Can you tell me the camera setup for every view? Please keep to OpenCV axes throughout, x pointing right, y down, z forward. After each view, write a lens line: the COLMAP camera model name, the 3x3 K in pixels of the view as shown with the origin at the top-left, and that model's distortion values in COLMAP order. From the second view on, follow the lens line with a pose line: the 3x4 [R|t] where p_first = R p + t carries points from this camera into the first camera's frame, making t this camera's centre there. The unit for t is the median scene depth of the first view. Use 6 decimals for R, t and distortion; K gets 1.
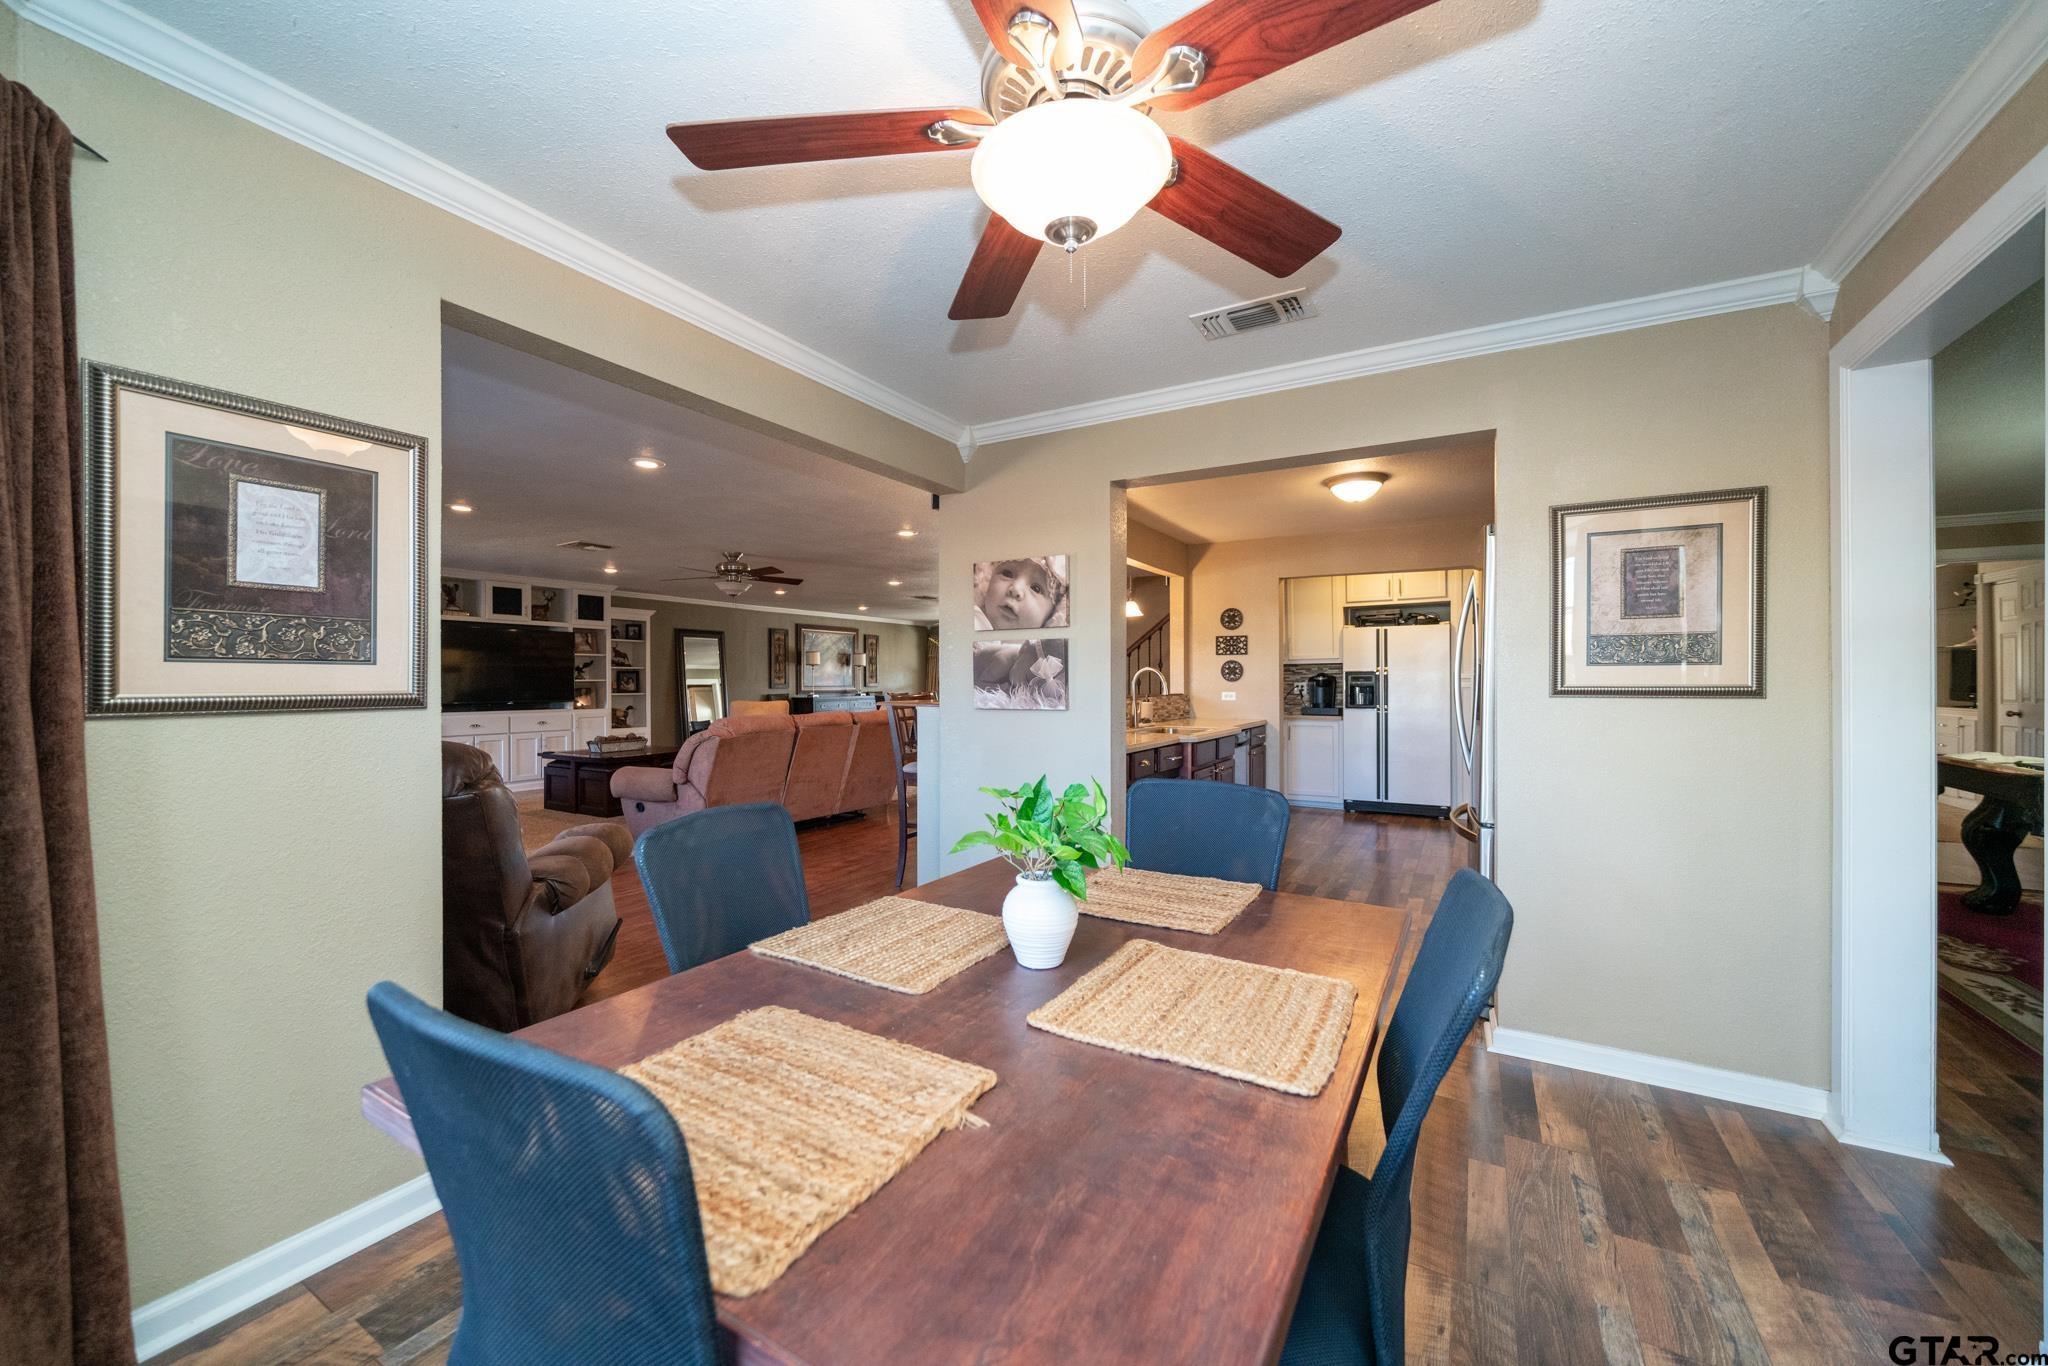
lens RADIAL K [[781.3, 0, 1015.1], [0, 781.3, 677.3], [0, 0, 1]] dist [-0.001451, -0.000123]
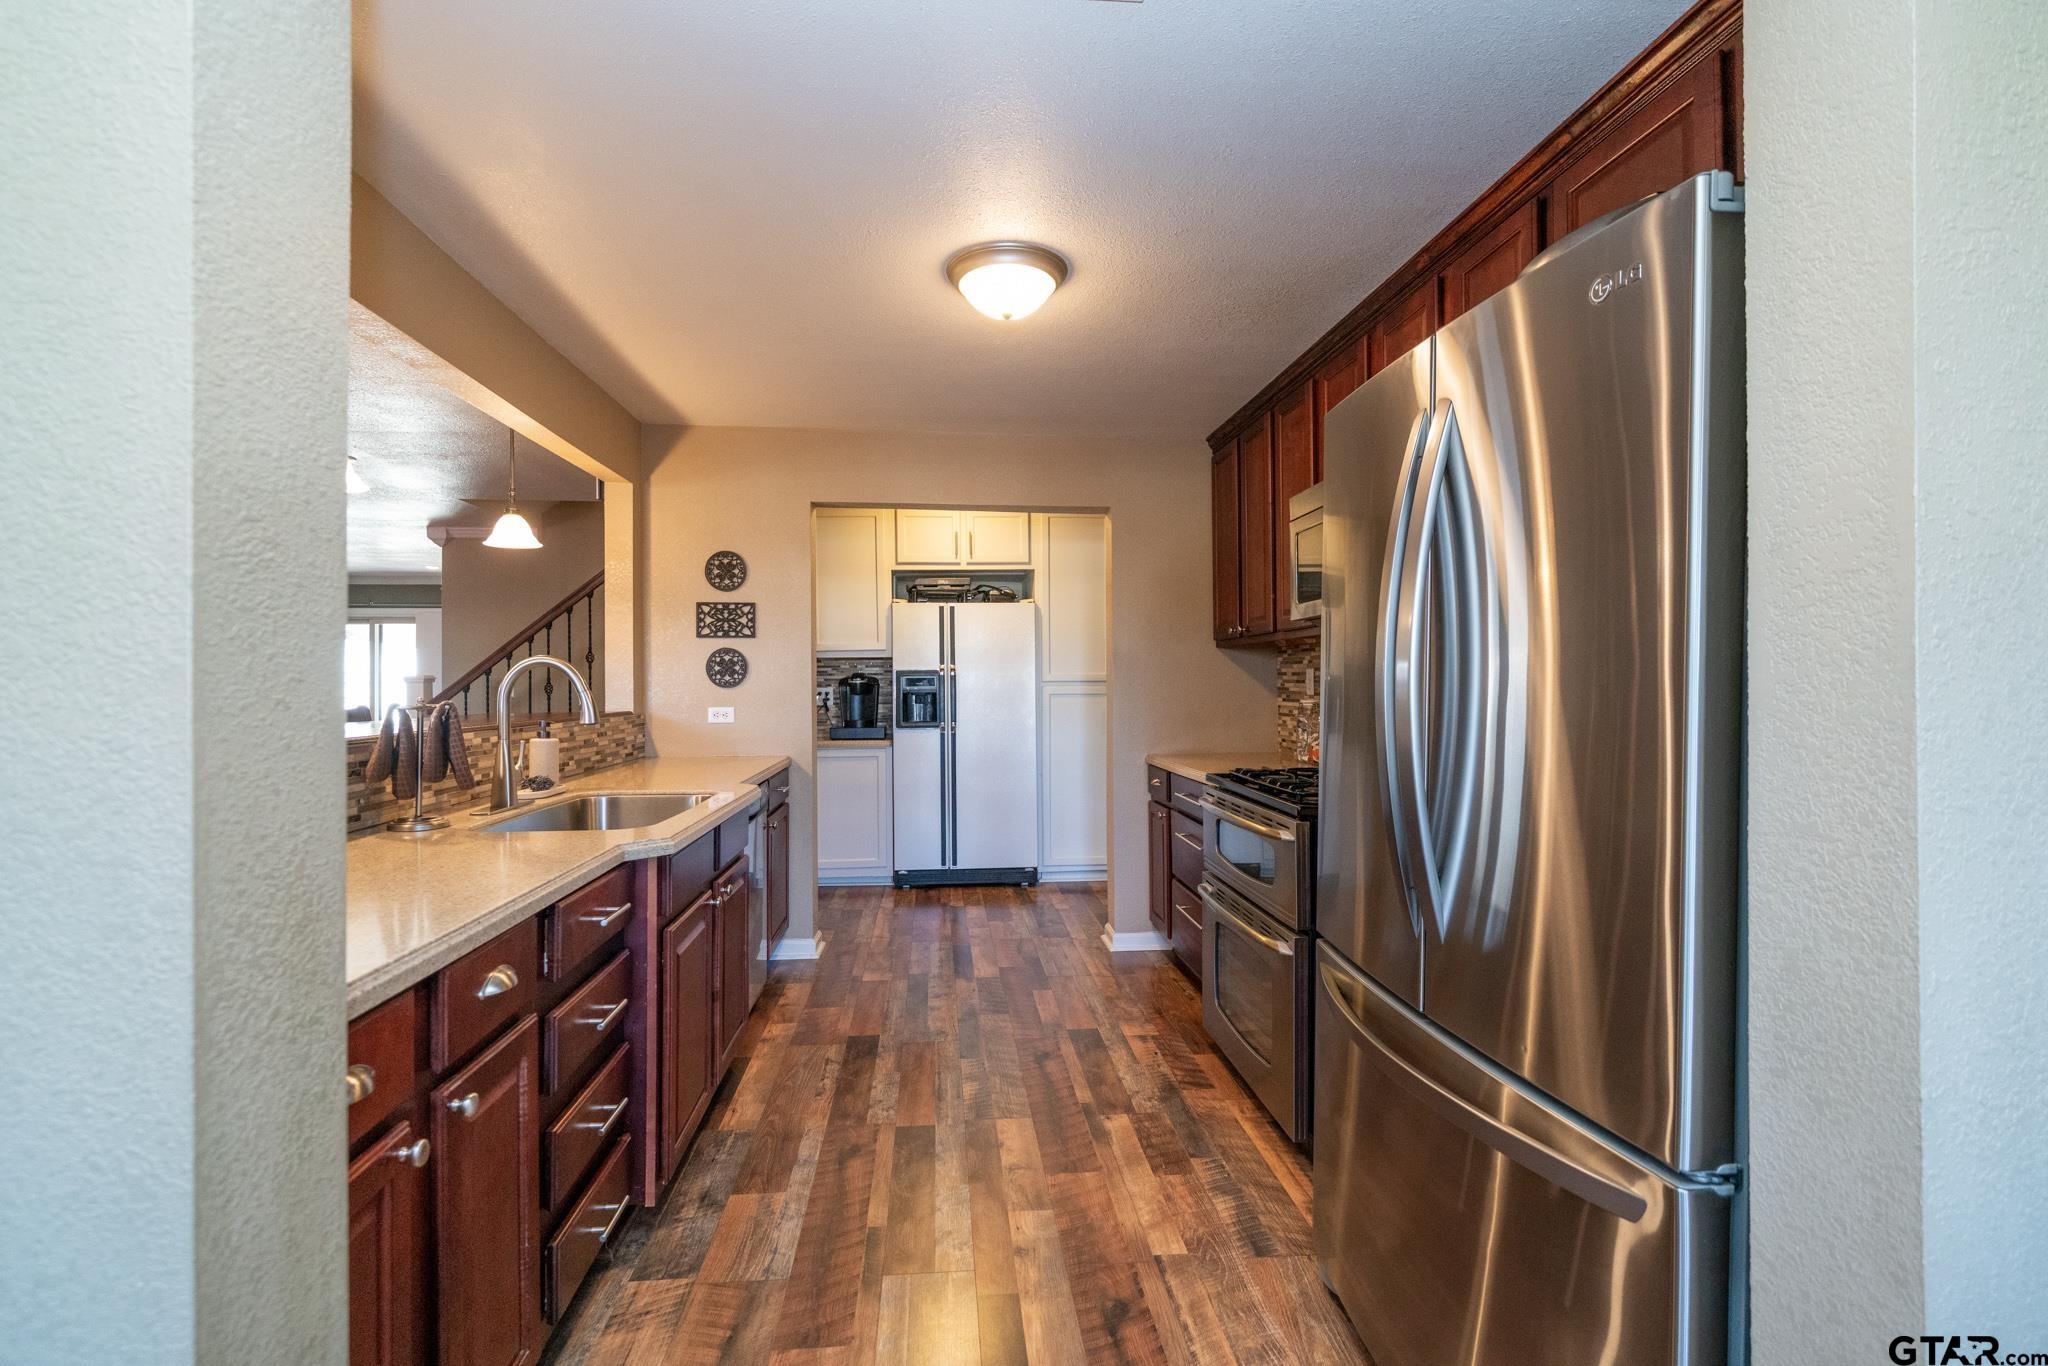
lens RADIAL K [[851.0, 0, 965.7], [0, 851.0, 674.0], [0, 0, 1]] dist [0.000712, 0.000012]
pose [[0.831913, 0.004272, 0.554889, 0.082402], [-0.001256, 0.999982, -0.005816, -0.000494], [-0.554904, 0.004142, 0.831904, 0.388039]]
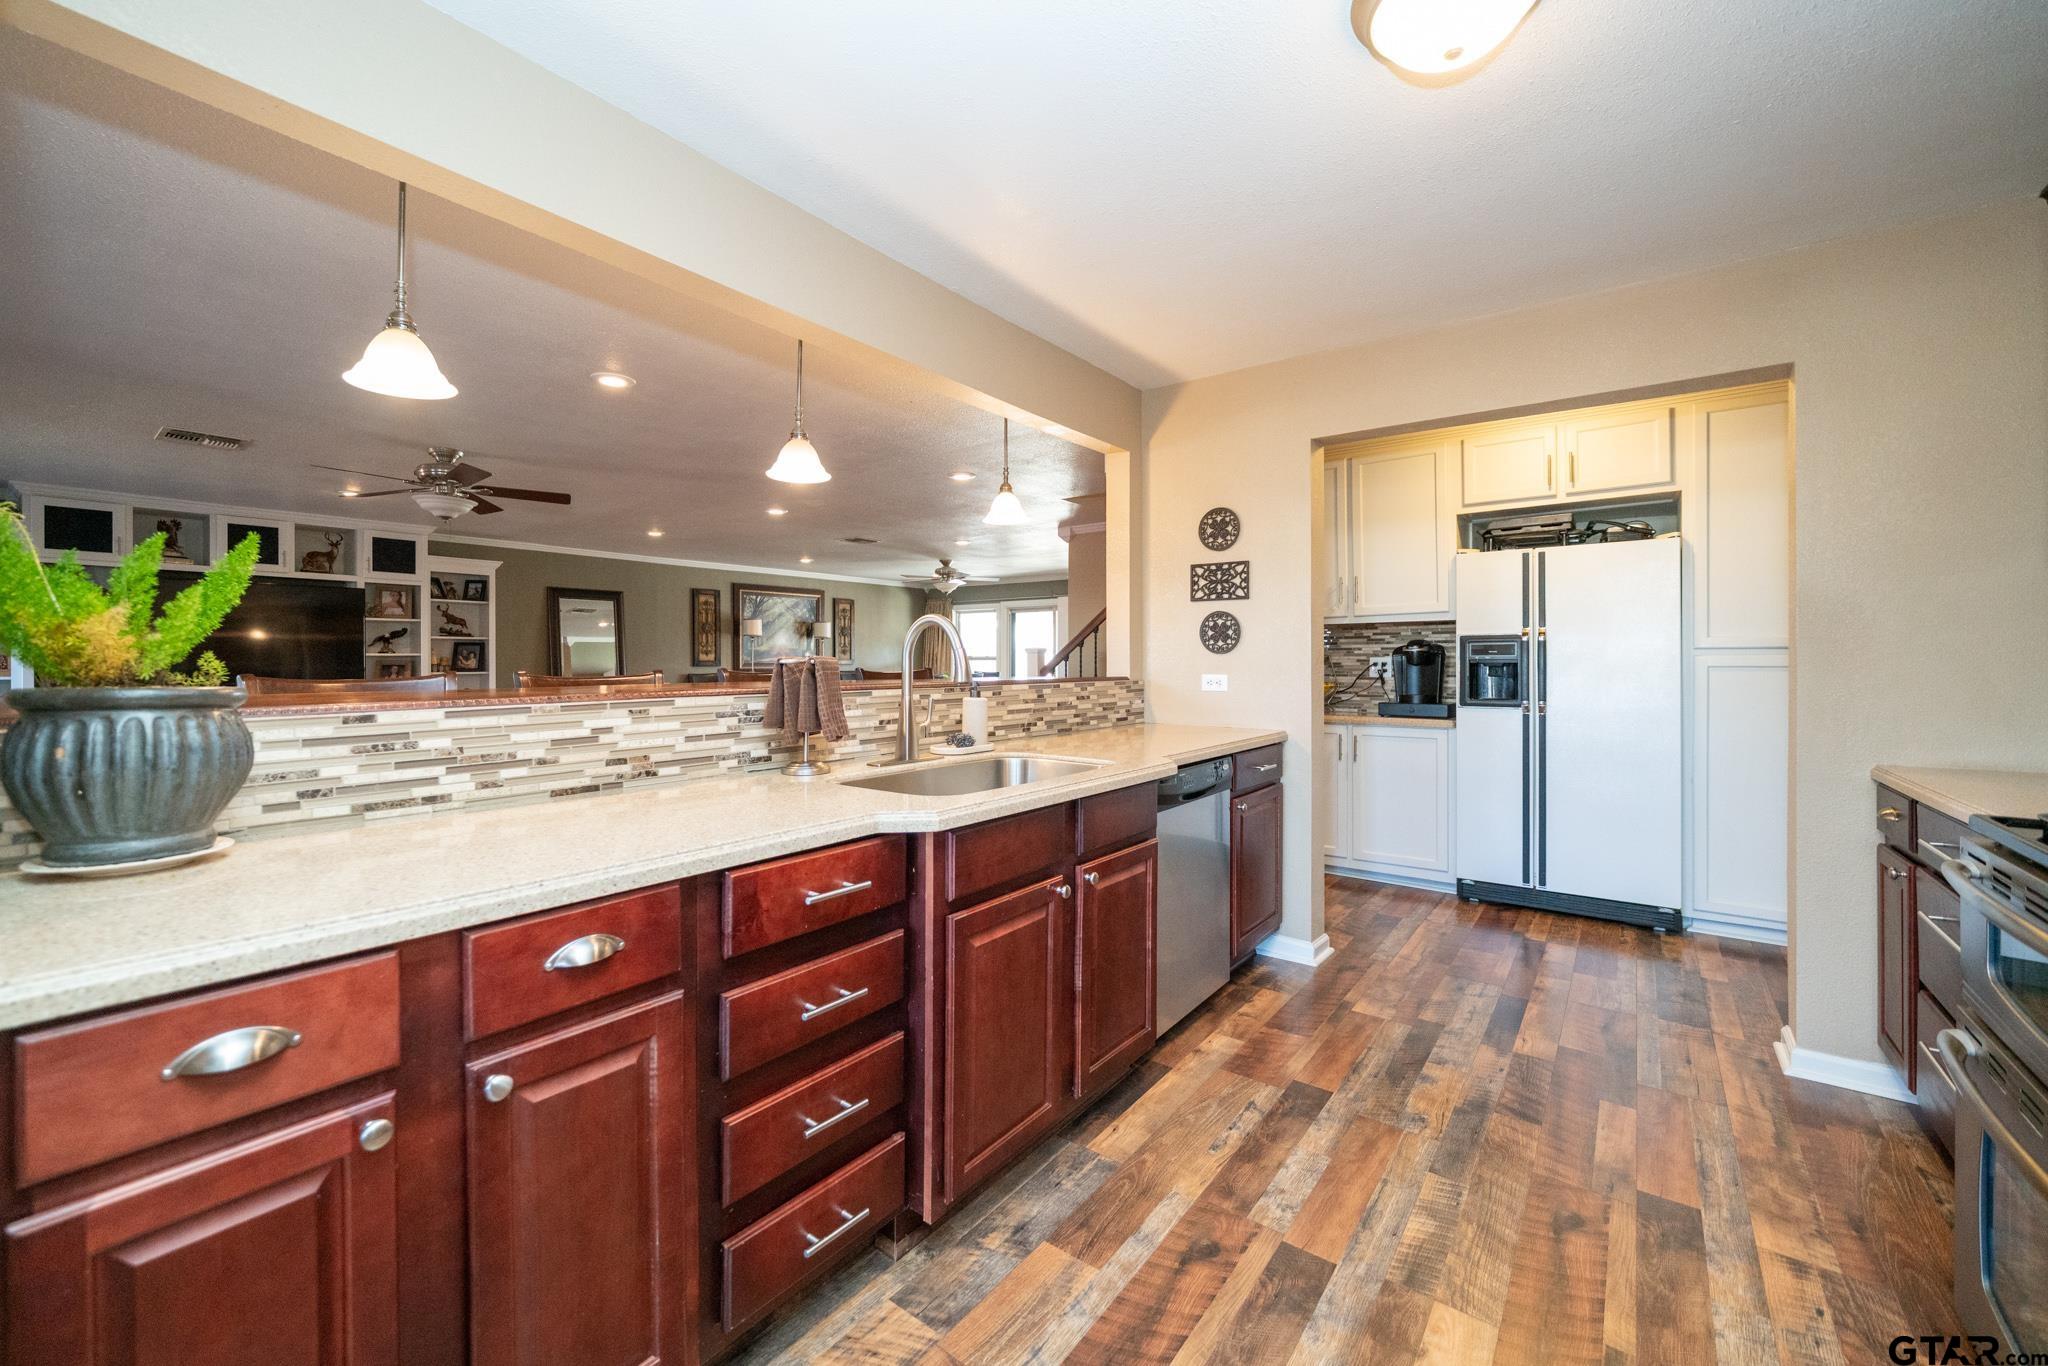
lens RADIAL K [[762.5, 0, 1066.2], [0, 762.5, 658.9], [0, 0, 1]] dist [-0.002671, -0.000115]
pose [[0.994343, 0.001470, -0.106203, 0.213120], [-0.001194, 0.999996, 0.002660, 0.007282], [0.106207, -0.002518, 0.994341, 0.460730]]
